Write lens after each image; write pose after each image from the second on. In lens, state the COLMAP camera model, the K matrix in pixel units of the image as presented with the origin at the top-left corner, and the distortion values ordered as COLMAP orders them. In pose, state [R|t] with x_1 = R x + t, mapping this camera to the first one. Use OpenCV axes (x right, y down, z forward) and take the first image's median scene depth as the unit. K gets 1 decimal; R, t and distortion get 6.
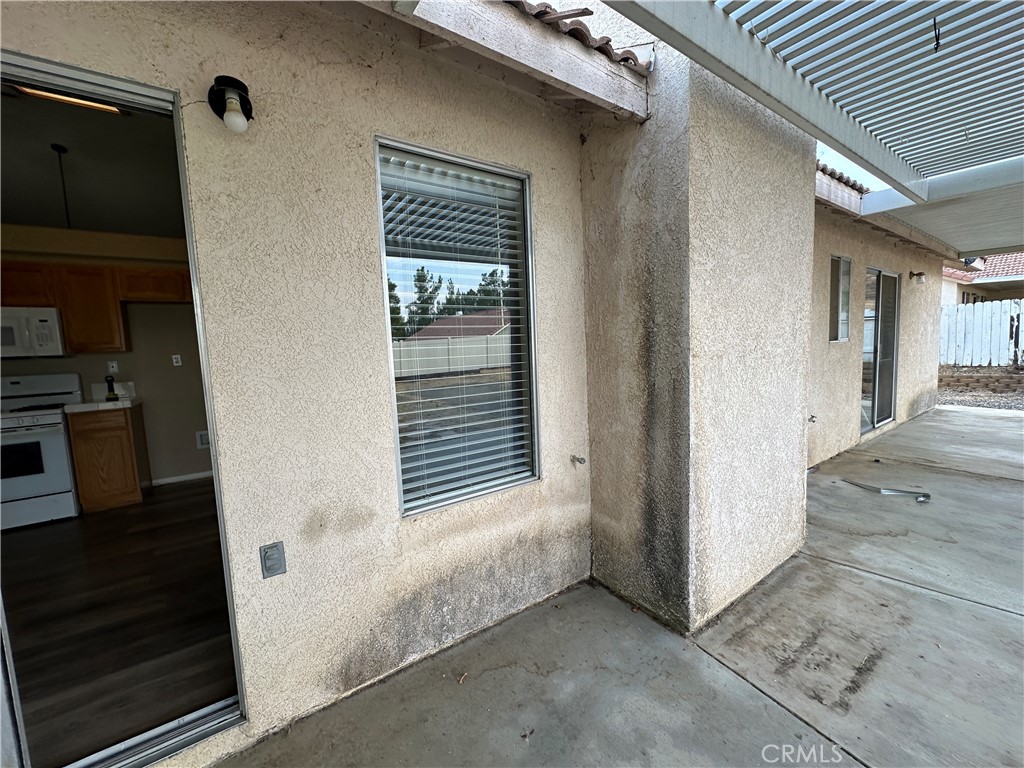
lens RADIAL K [[409.2, 0, 504.1], [0, 409.2, 382.6], [0, 0, 1]] dist [-0.001441, 0.000323]
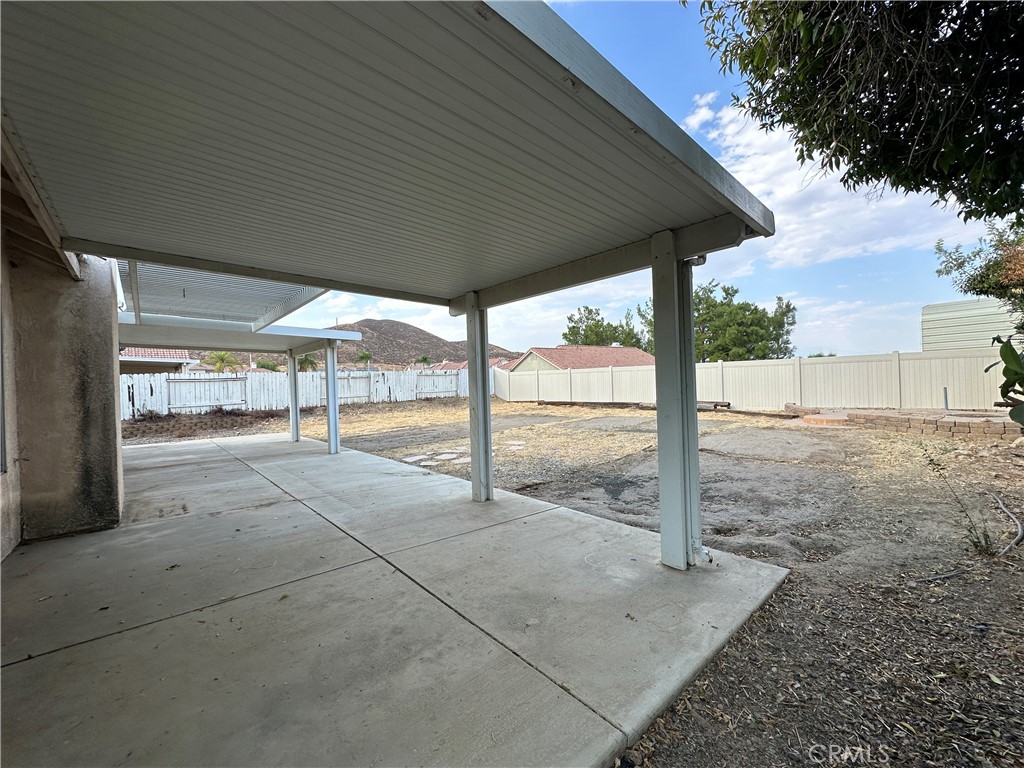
lens RADIAL K [[407.2, 0, 512.0], [0, 407.2, 384.0], [0, 0, 1]] dist [-0.003416, 0.000028]
pose [[-0.128984, 0.041725, 0.990768, -1.808865], [0.124477, 0.991893, -0.025567, 0.192943], [-0.983803, 0.120030, -0.133132, -0.766170]]
